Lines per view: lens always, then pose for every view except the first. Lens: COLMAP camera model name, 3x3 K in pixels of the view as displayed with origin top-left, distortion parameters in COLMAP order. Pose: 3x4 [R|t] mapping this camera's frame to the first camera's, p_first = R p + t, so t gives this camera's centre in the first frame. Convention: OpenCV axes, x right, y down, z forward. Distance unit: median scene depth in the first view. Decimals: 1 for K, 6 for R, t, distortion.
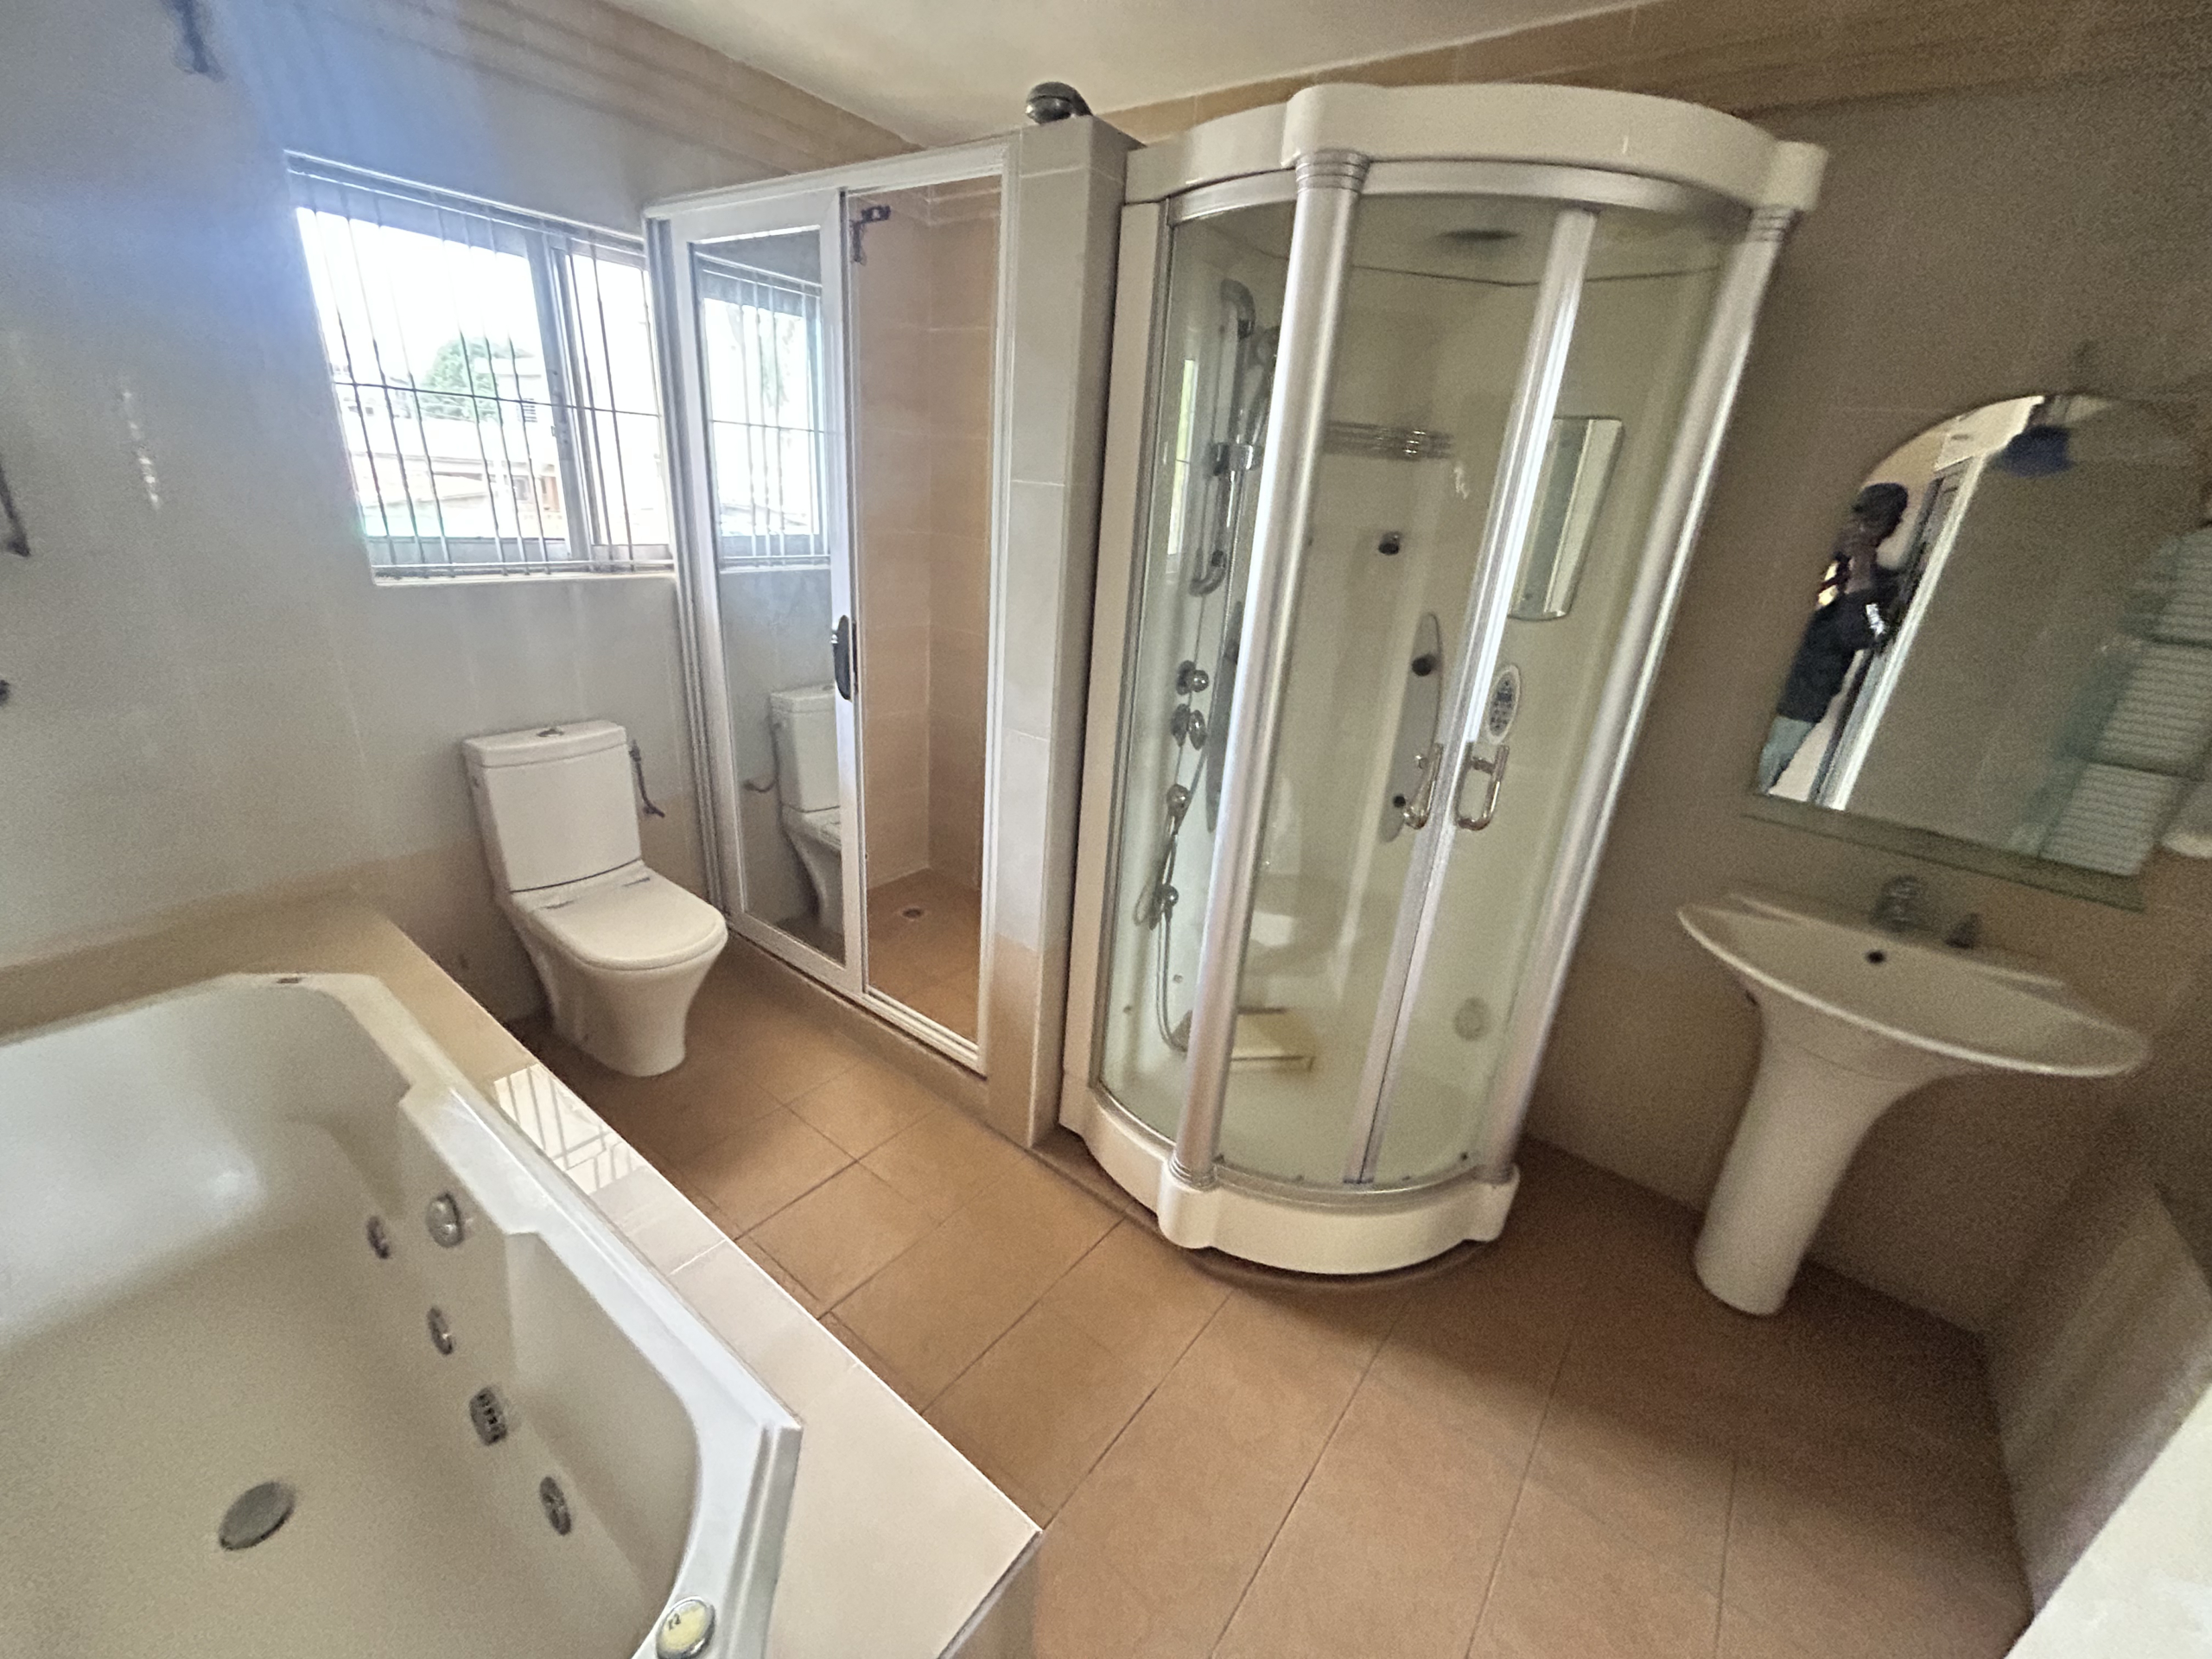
lens RADIAL K [[895.9, 0, 1104.4], [0, 895.9, 838.6], [0, 0, 1]] dist [-0.002105, 0.001019]
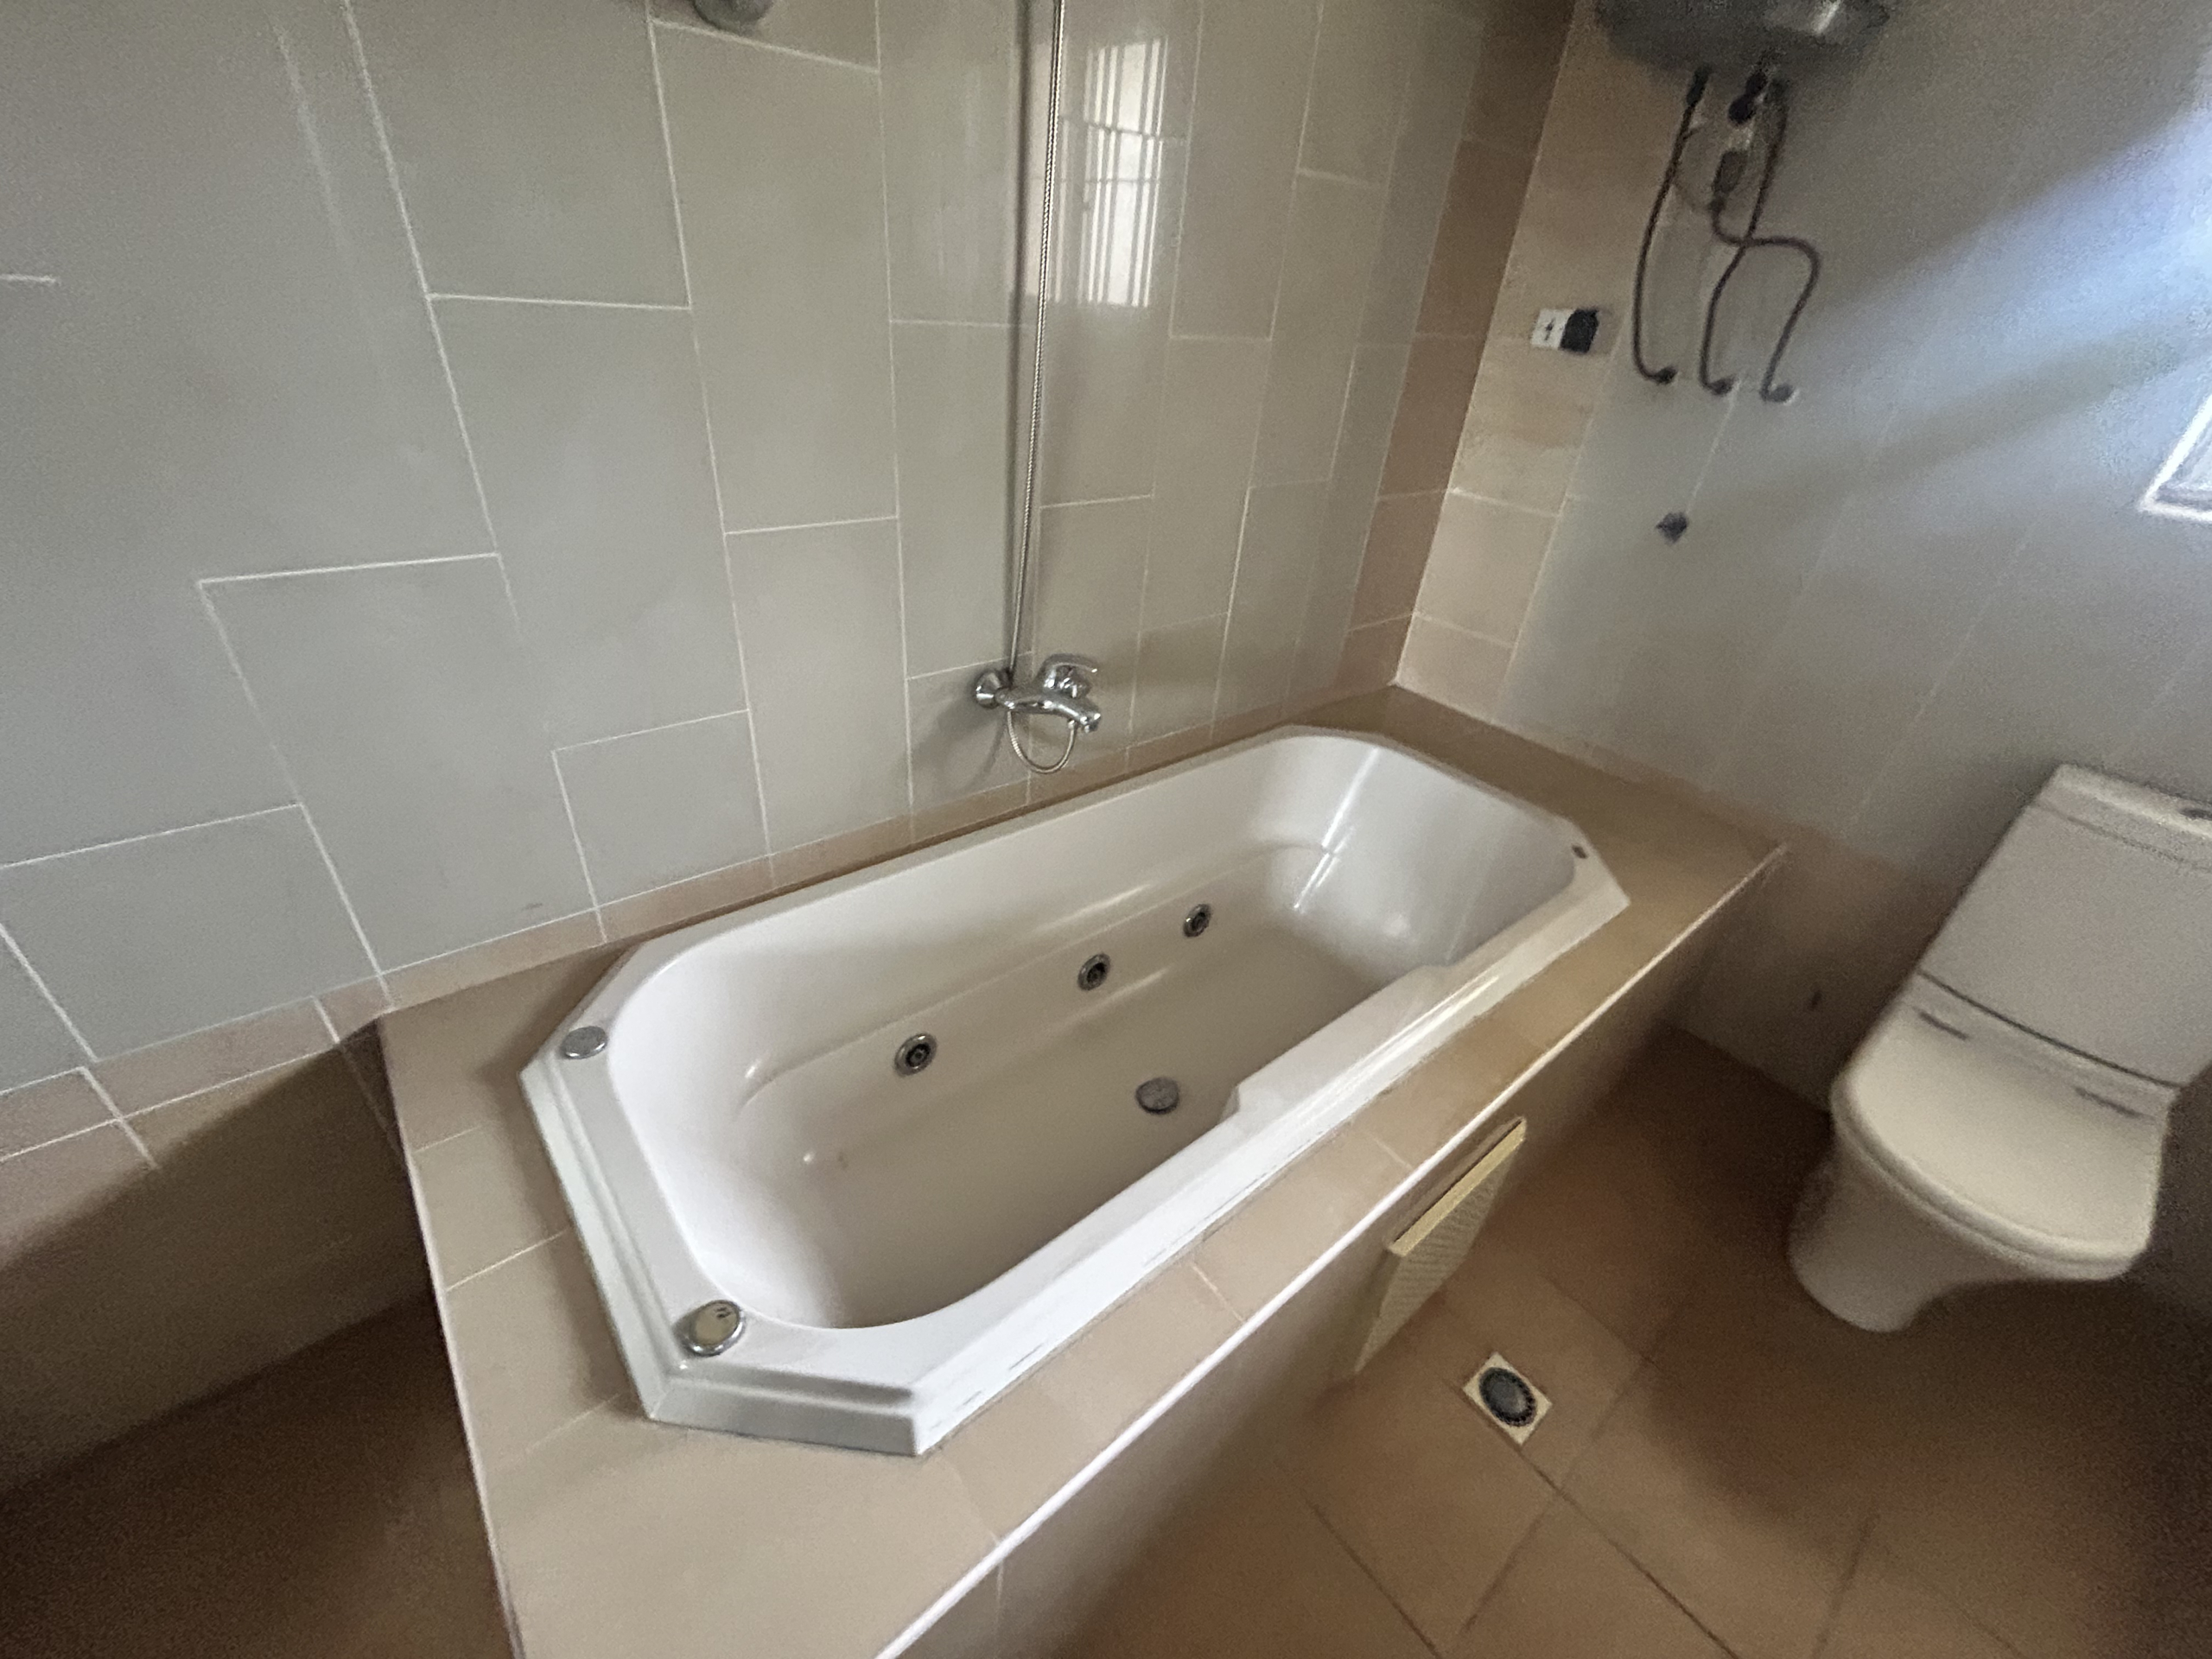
lens RADIAL K [[895.9, 0, 1101.0], [0, 895.9, 824.4], [0, 0, 1]] dist [-0.002105, 0.001019]
pose [[-0.215431, 0.431383, -0.876070, 0.025600], [-0.445657, 0.754828, 0.481273, -0.077076], [0.868895, 0.494108, 0.029636, 0.392495]]
